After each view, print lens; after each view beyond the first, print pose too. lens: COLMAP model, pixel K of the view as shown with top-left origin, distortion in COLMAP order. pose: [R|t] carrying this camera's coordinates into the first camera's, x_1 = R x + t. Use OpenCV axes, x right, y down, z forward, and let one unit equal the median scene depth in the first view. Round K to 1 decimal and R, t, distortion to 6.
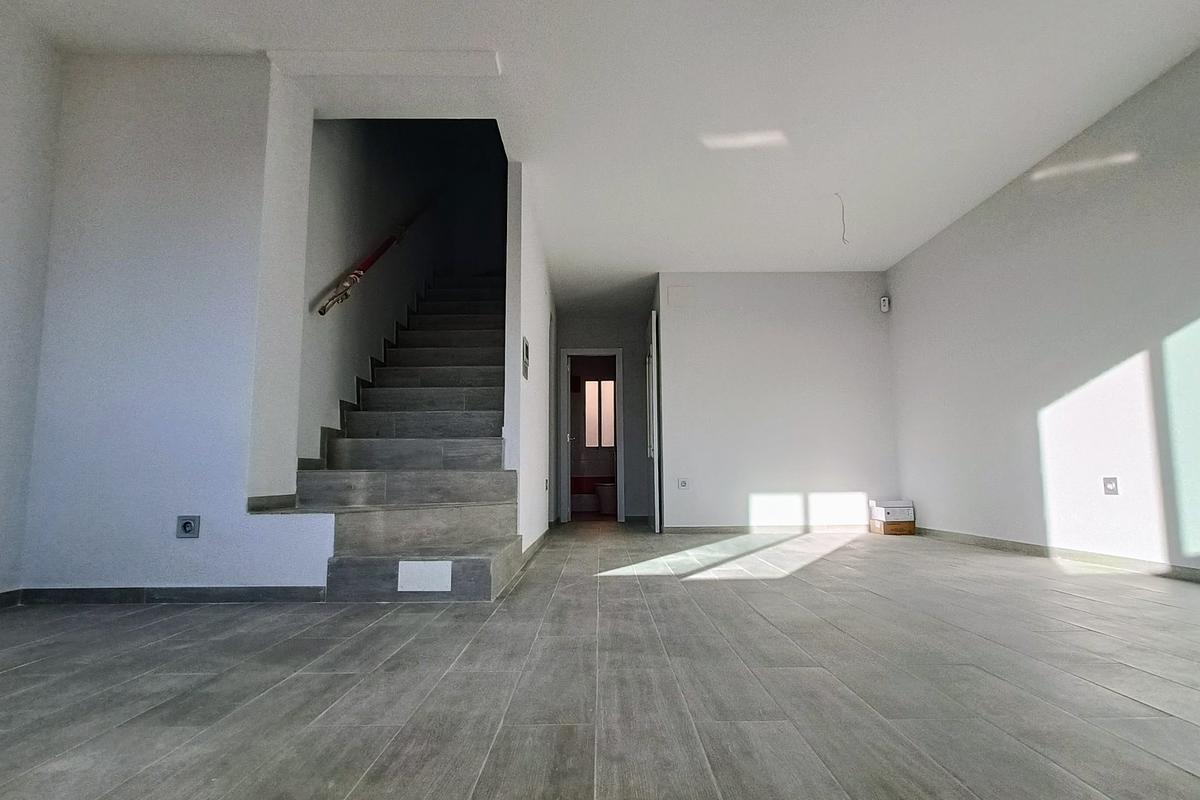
lens RADIAL K [[633.1, 0, 602.9], [0, 633.1, 406.6], [0, 0, 1]] dist [0.002025, 0.000490]
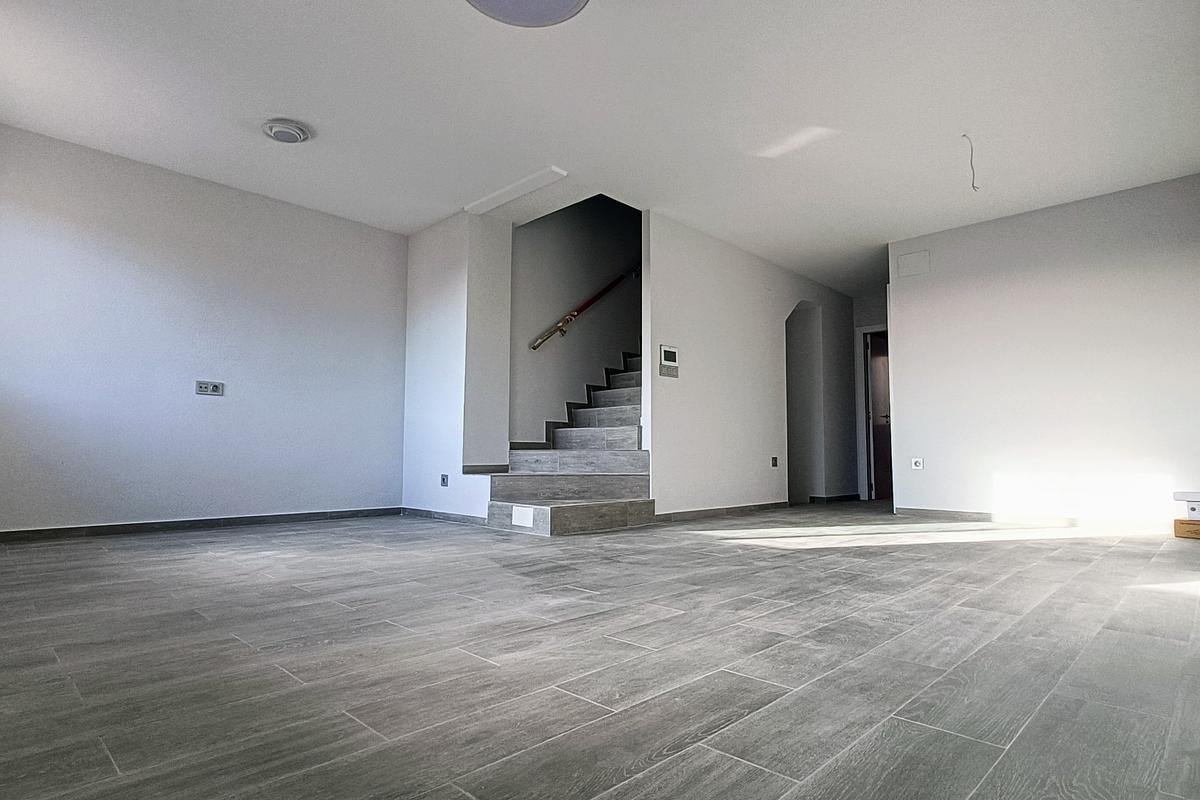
lens RADIAL K [[644.7, 0, 599.4], [0, 644.7, 386.3], [0, 0, 1]] dist [0.001498, 0.000504]
pose [[0.713047, -0.062616, -0.698314, 0.731105], [0.070898, 0.997338, -0.017035, -0.015797], [0.697522, -0.037363, 0.715589, -0.020589]]
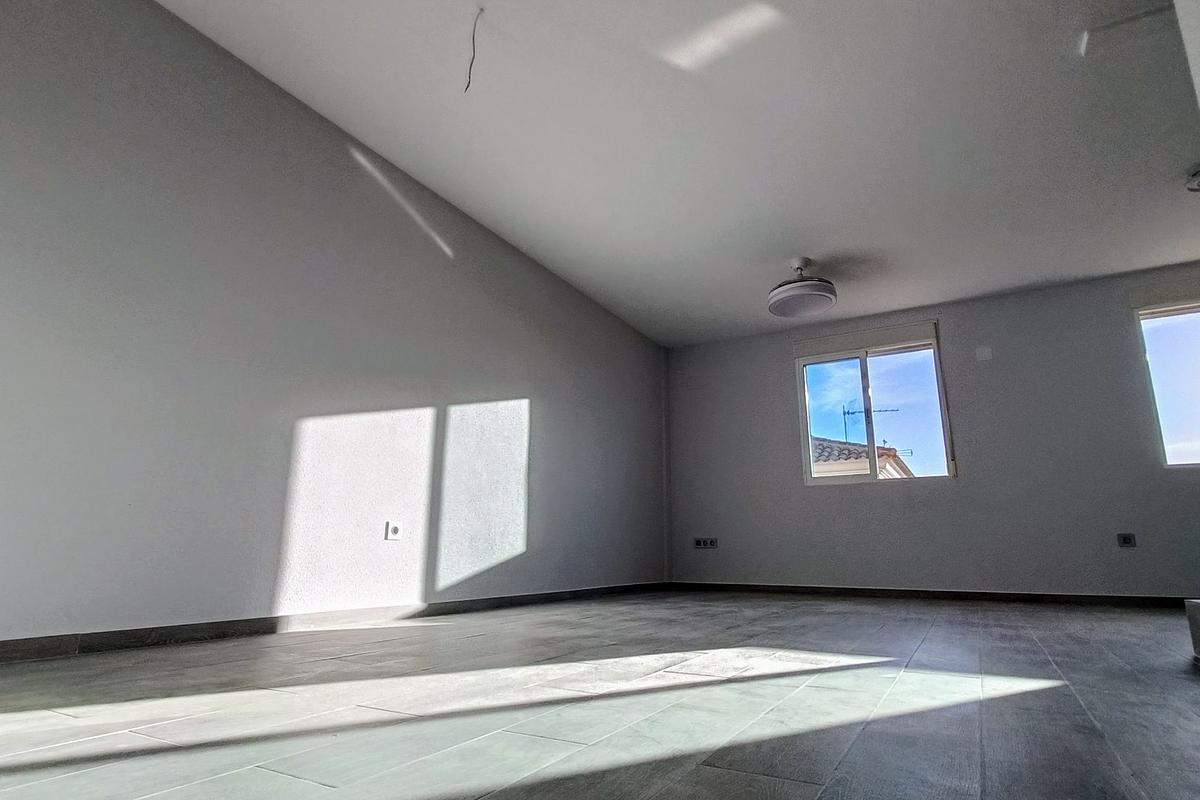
lens RADIAL K [[633.1, 0, 602.9], [0, 633.1, 406.6], [0, 0, 1]] dist [0.002025, 0.000490]
pose [[-0.862822, 0.122819, 0.490360, 0.028805], [-0.043423, 0.948443, -0.313959, 0.227184], [-0.503639, -0.292184, -0.813005, 1.586548]]
